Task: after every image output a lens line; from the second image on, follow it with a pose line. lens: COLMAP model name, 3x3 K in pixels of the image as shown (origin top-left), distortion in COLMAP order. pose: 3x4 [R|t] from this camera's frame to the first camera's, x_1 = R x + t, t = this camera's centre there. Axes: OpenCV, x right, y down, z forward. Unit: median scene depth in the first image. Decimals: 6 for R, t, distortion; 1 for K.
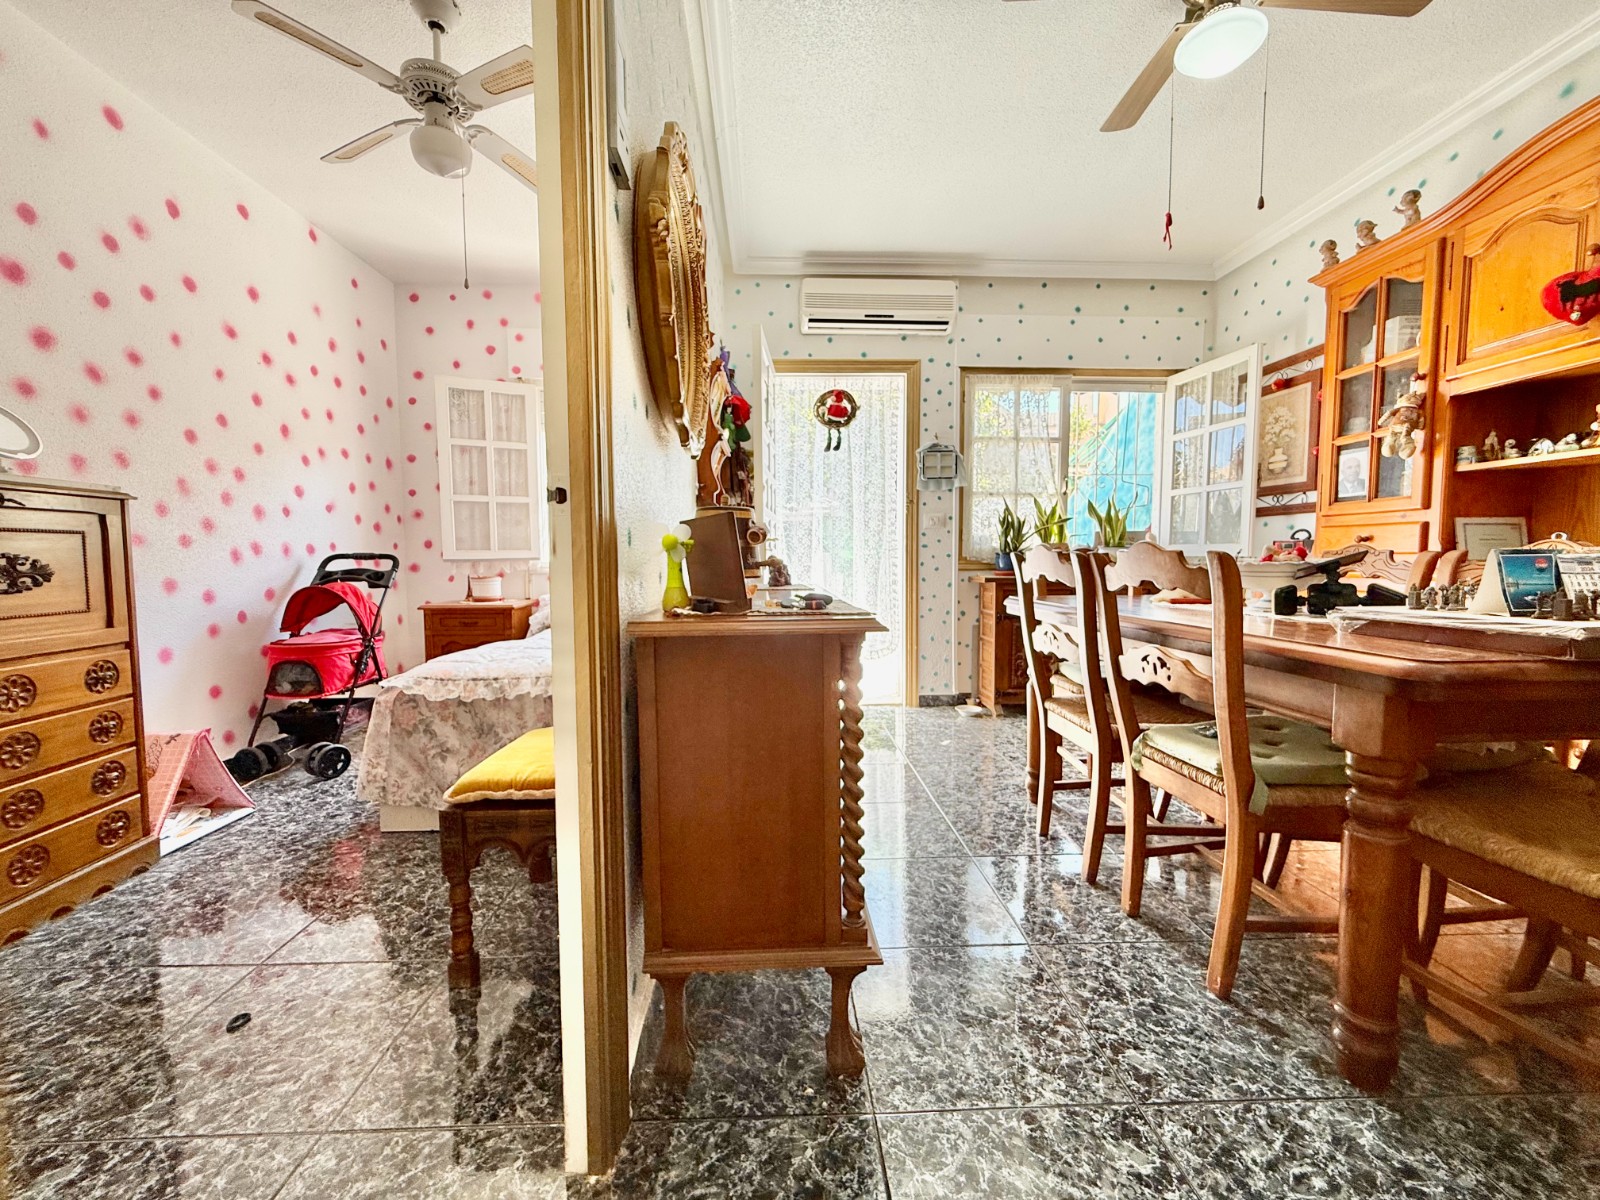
lens RADIAL K [[639.4, 0, 792.4], [0, 639.4, 598.8], [0, 0, 1]] dist [0.001139, -0.000258]
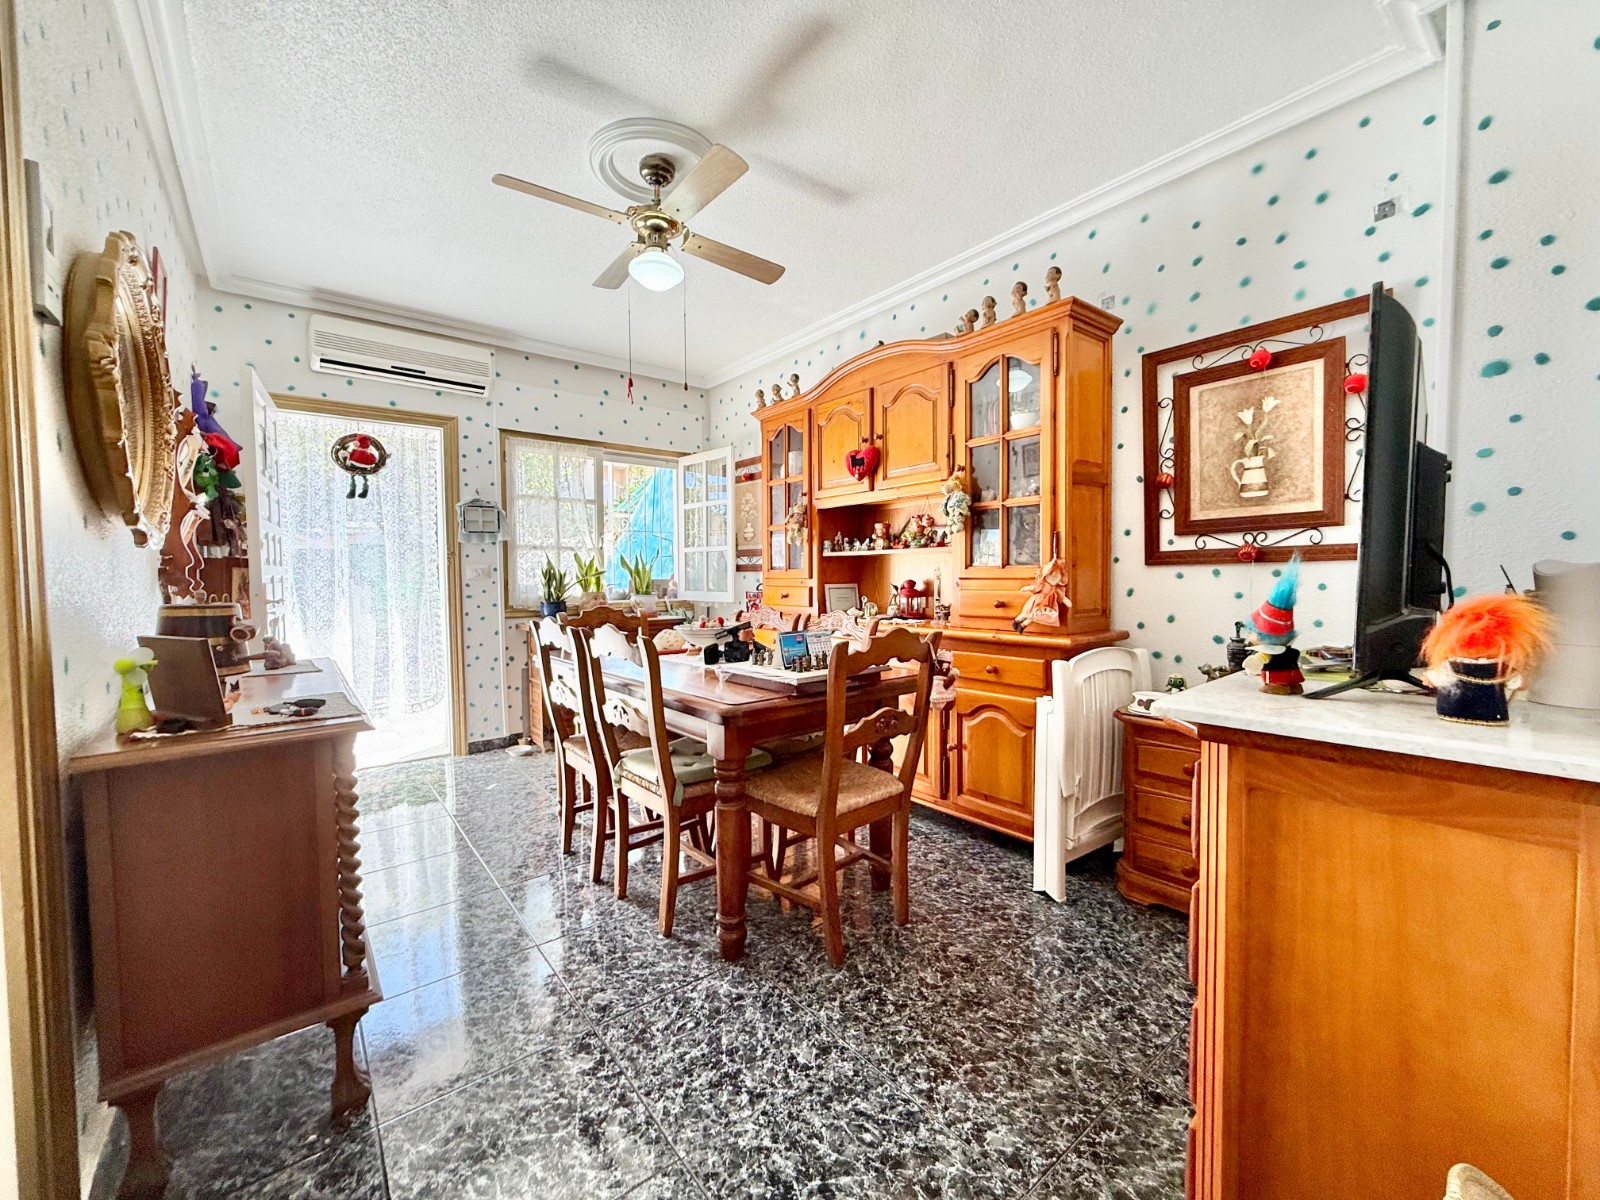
lens RADIAL K [[639.4, 0, 793.6], [0, 639.4, 598.5], [0, 0, 1]] dist [0.001139, -0.000258]
pose [[0.806291, -0.025040, 0.590988, 0.036637], [0.043637, 0.998899, -0.017211, -0.071803], [-0.589907, 0.039666, 0.806497, -0.247852]]
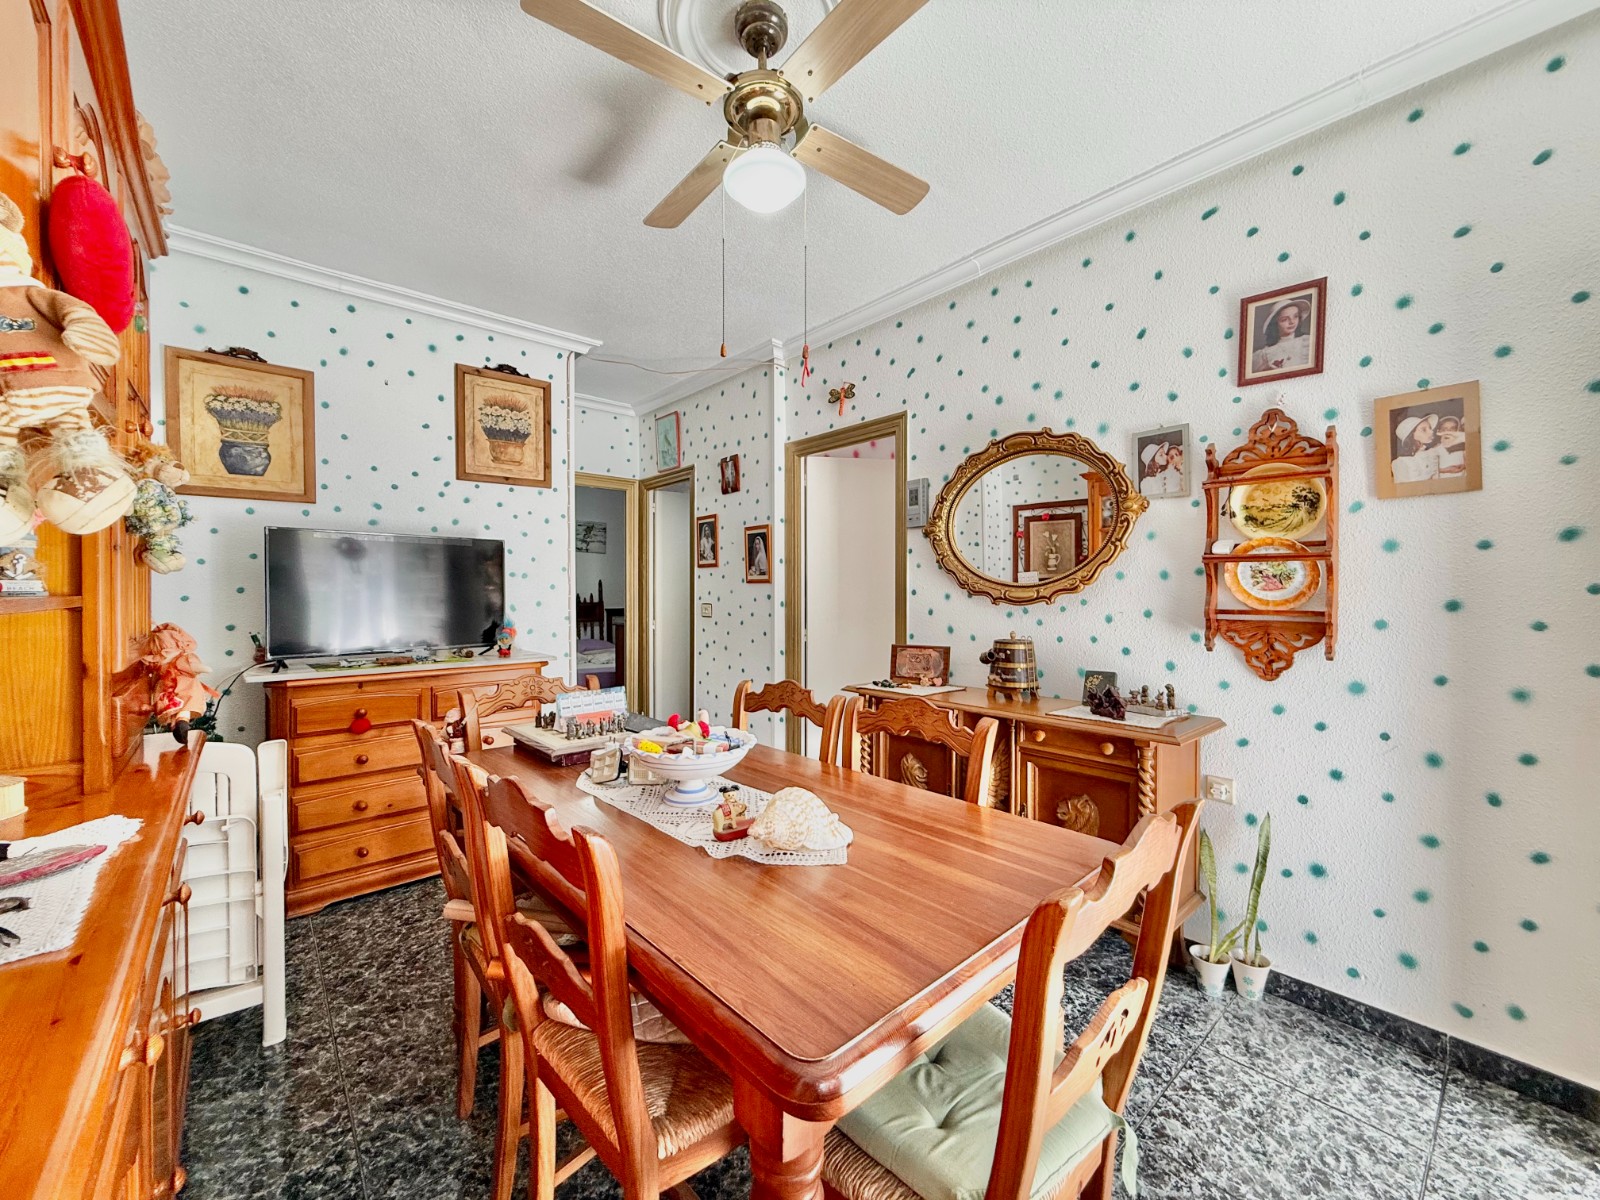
lens RADIAL K [[639.4, 0, 799.3], [0, 639.4, 601.9], [0, 0, 1]] dist [0.001139, -0.000258]
pose [[-0.772110, 0.015866, -0.635290, 0.981293], [-0.038741, 0.996654, 0.071975, -0.249201], [0.634306, 0.080184, -0.768912, 1.427152]]
